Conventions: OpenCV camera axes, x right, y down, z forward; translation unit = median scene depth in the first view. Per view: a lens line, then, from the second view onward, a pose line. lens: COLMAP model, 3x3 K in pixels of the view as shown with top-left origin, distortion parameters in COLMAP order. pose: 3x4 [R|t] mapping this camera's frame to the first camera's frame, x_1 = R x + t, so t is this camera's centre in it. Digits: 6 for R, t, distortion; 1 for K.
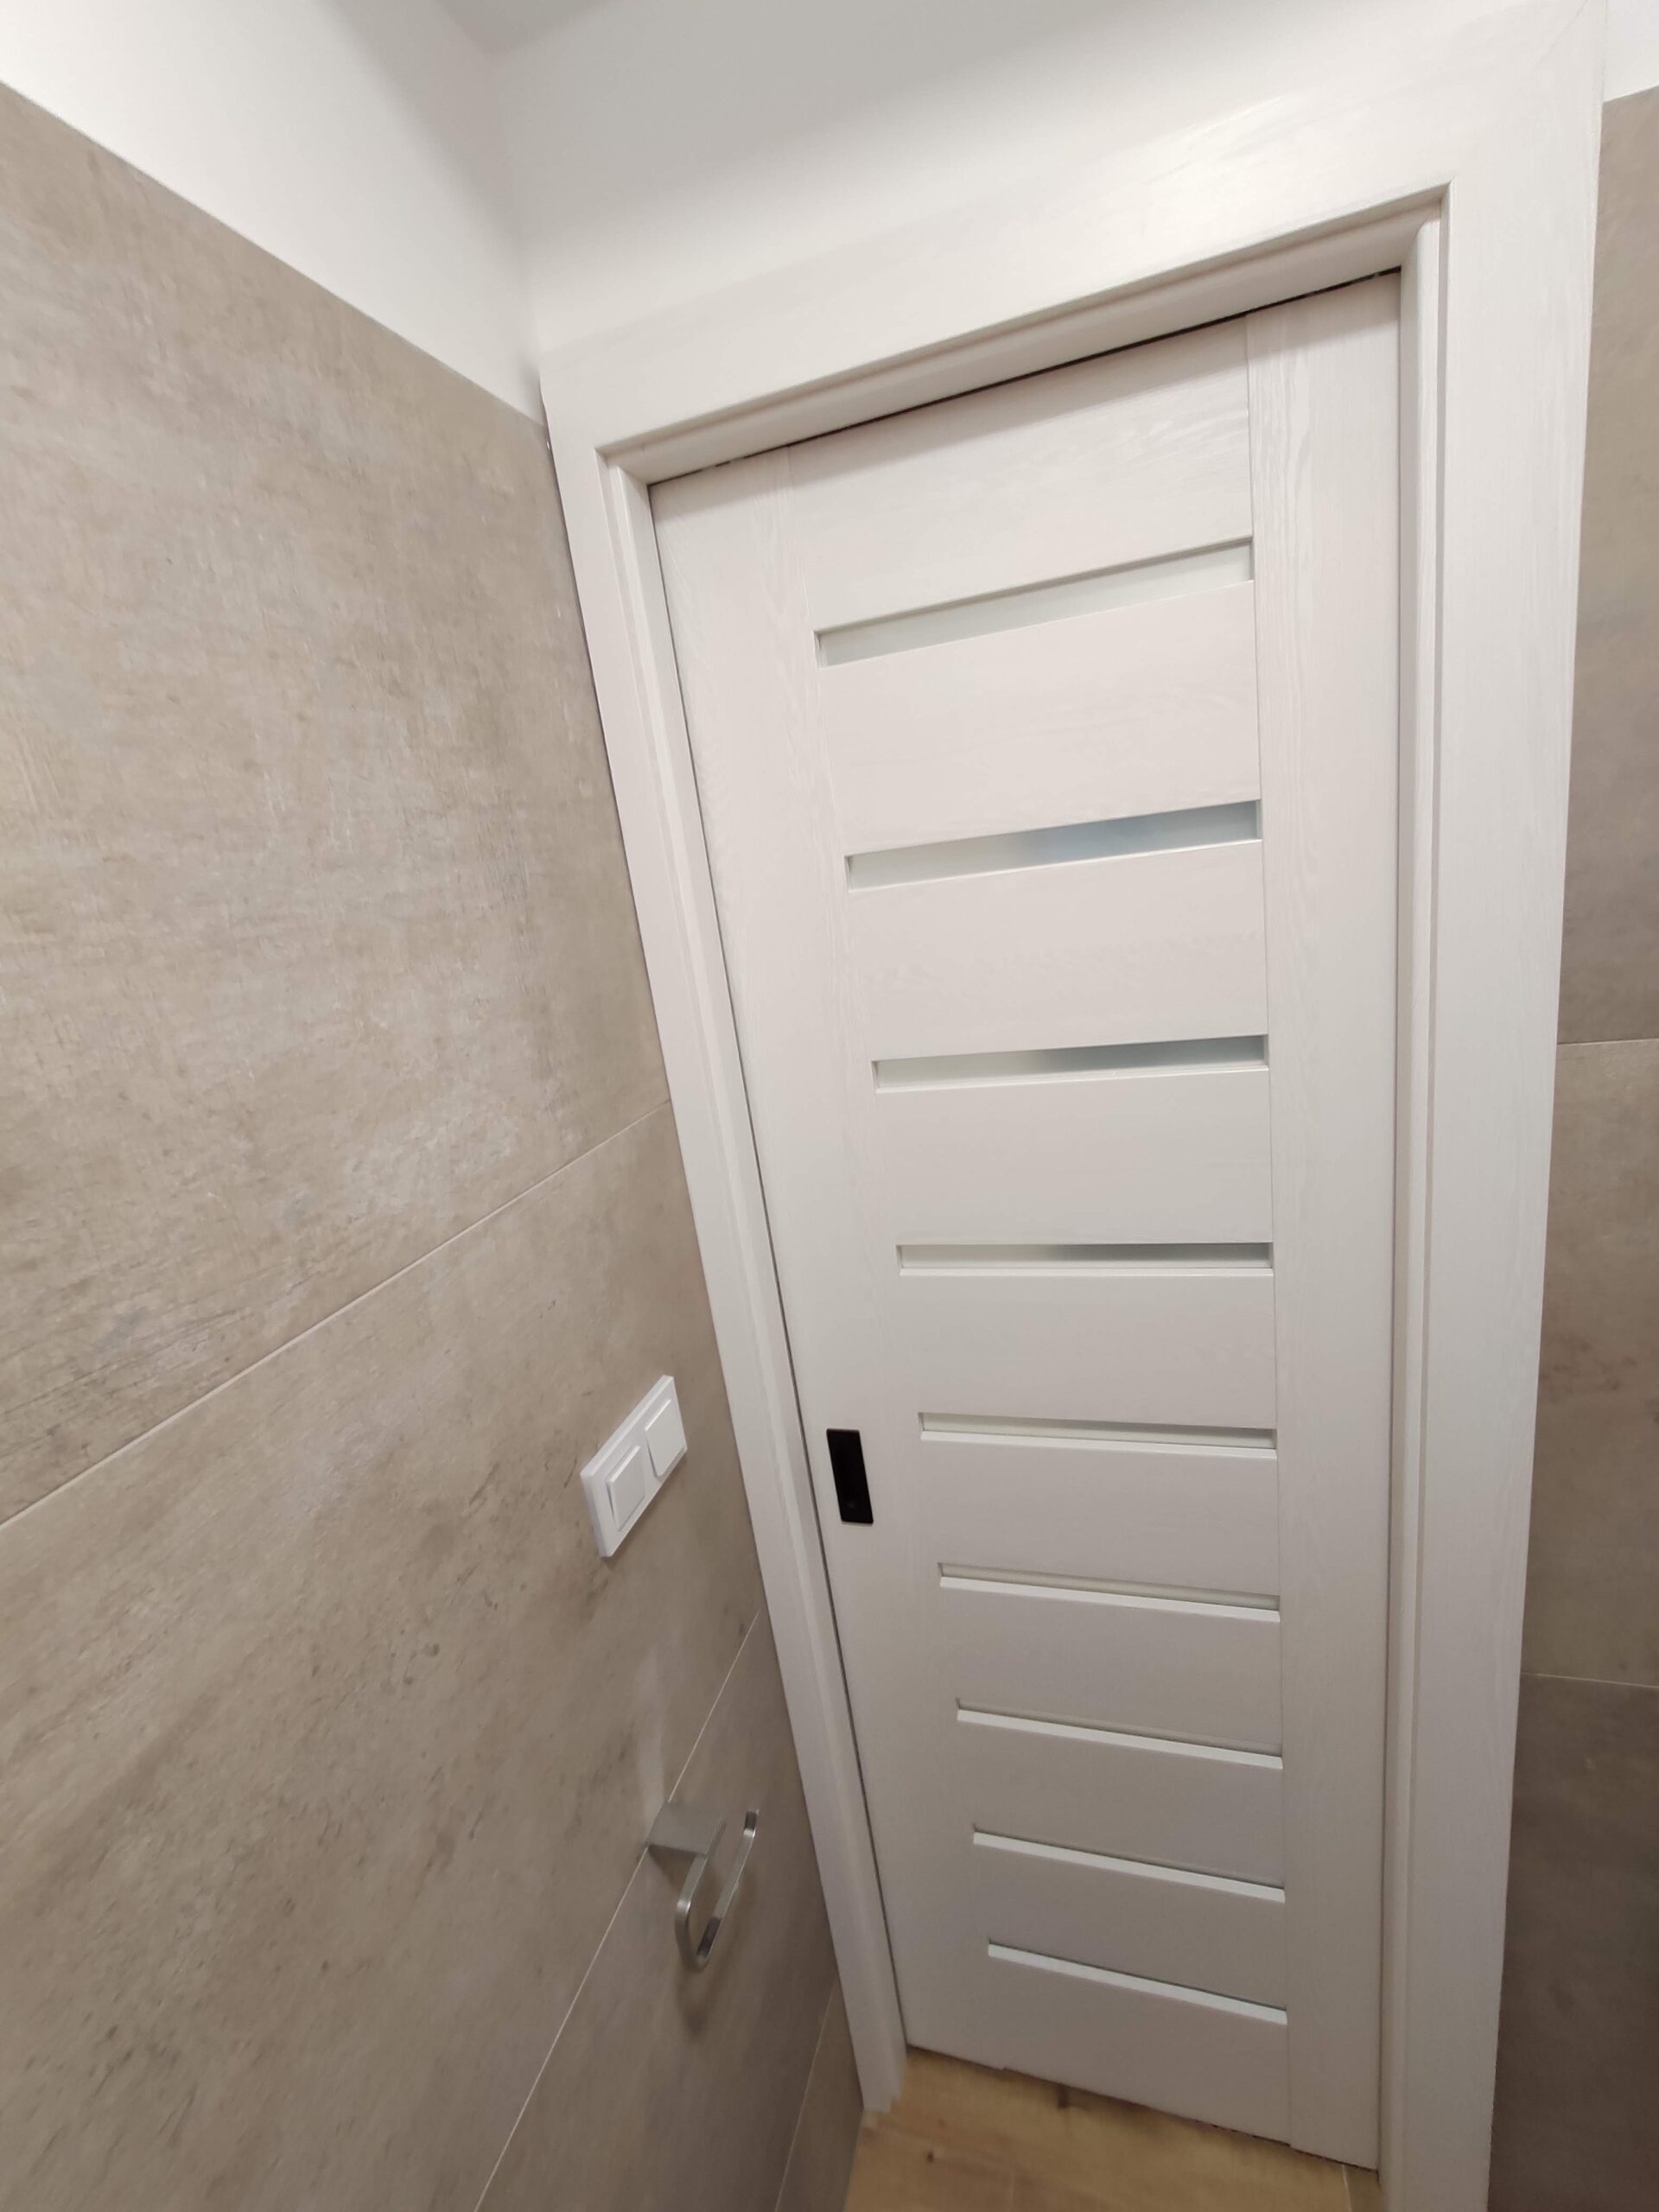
lens RADIAL K [[944.6, 0, 778.1], [0, 944.6, 1126.0], [0, 0, 1]] dist [-0.028580, 0.004043]
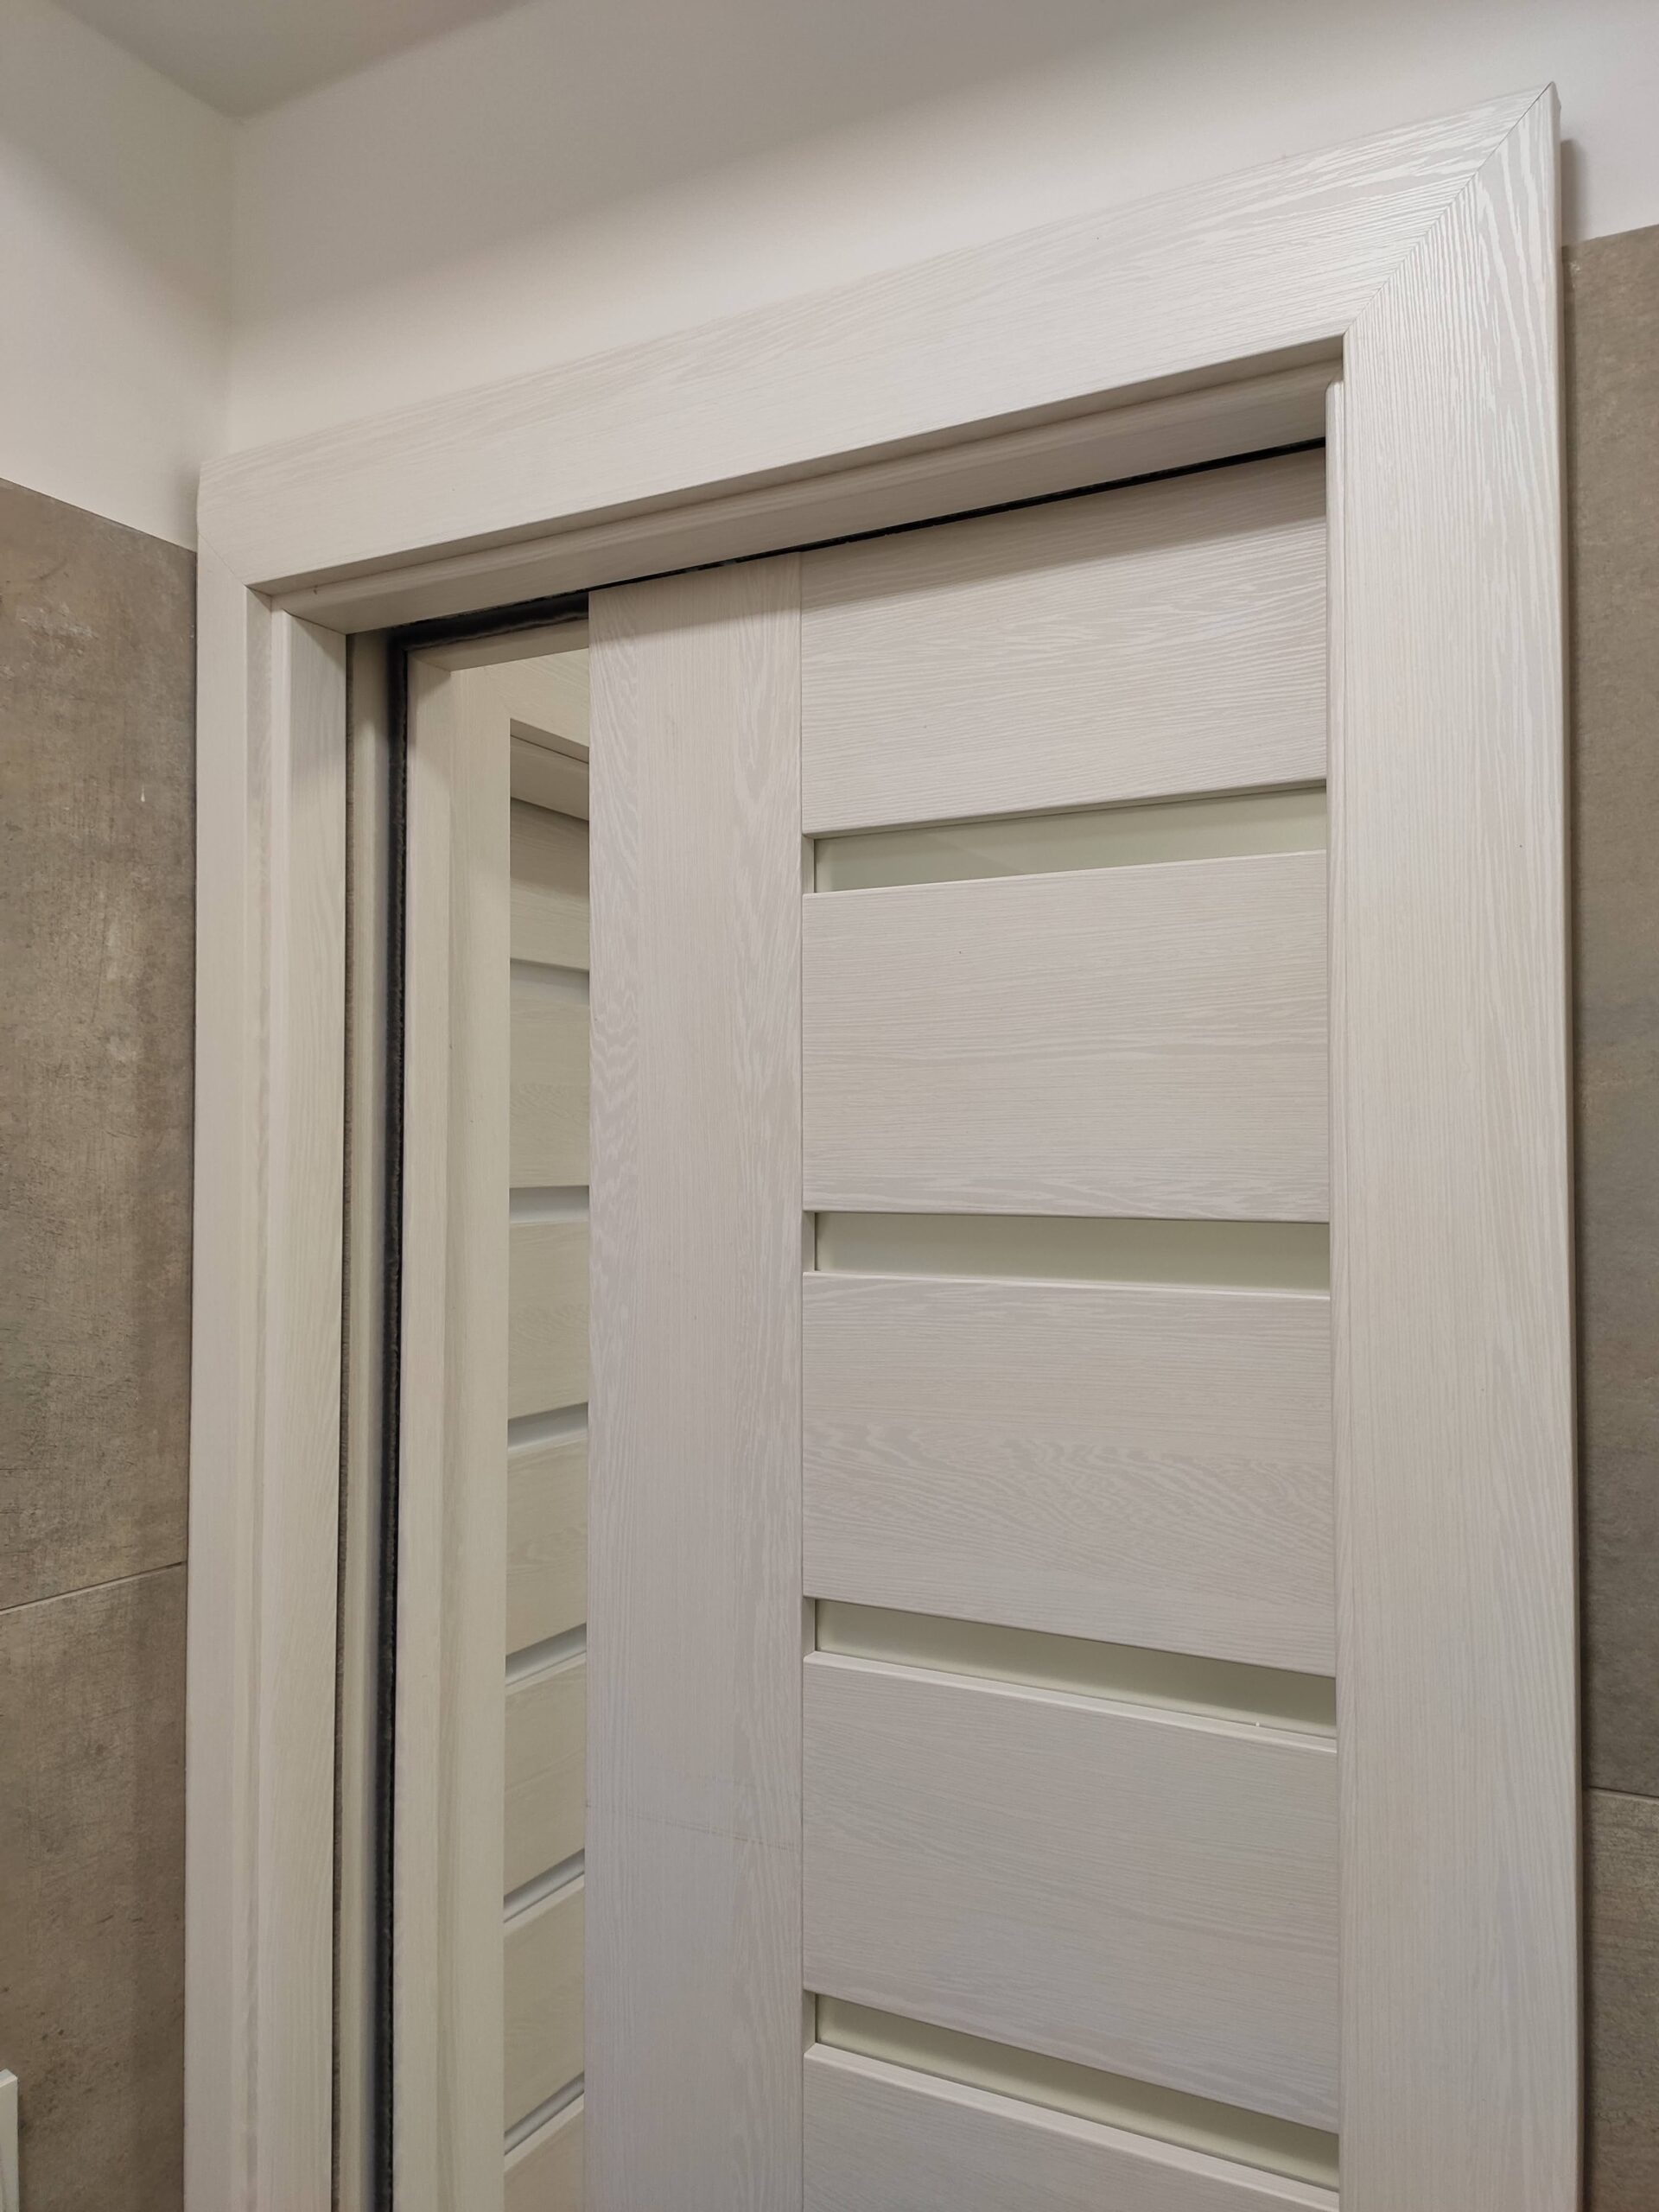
lens RADIAL K [[1650.9, 0, 840.4], [0, 1650.9, 1115.4], [0, 0, 1]] dist [0.024348, -0.053856]
pose [[0.973444, 0.136096, -0.184078, 0.536725], [-0.181042, 0.949796, -0.255168, -0.127345], [0.140110, 0.281718, 0.949213, 0.007929]]
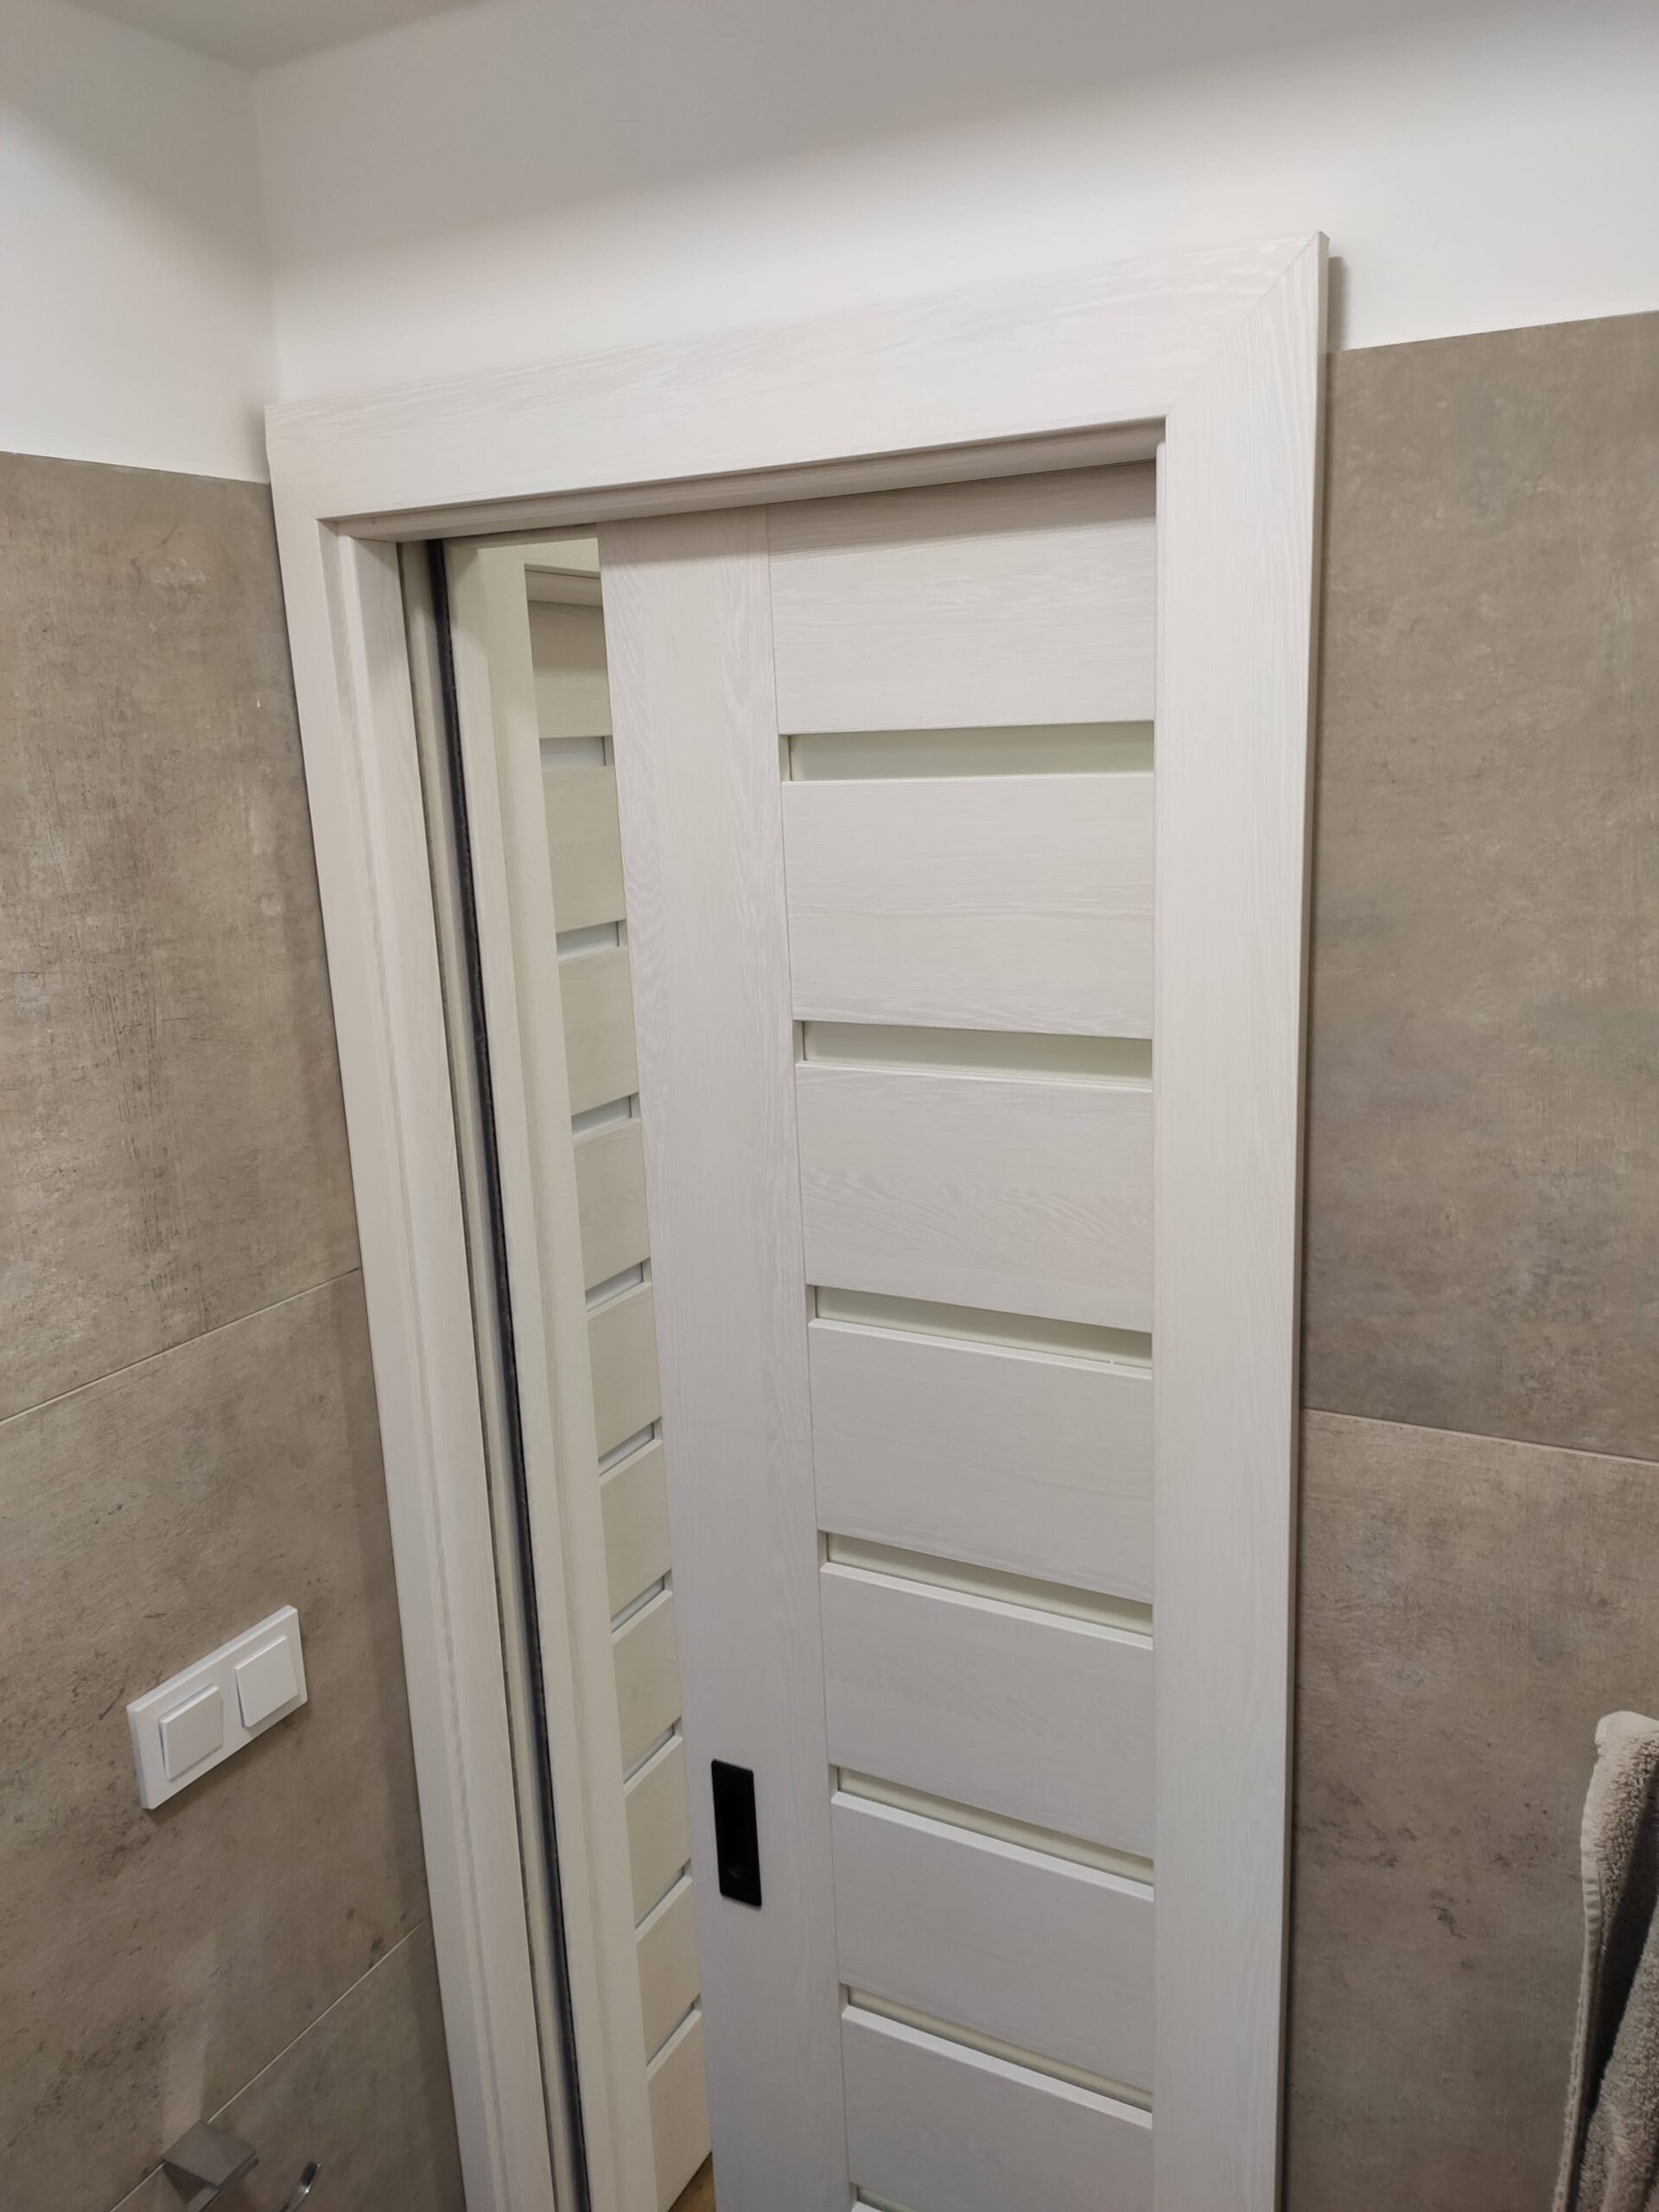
lens RADIAL K [[1650.9, 0, 823.6], [0, 1650.9, 1111.5], [0, 0, 1]] dist [0.024348, -0.053856]
pose [[0.978980, 0.138249, -0.149949, 0.585495], [-0.139890, 0.990167, -0.000396, -0.269339], [0.148420, 0.021364, 0.988694, -0.436277]]
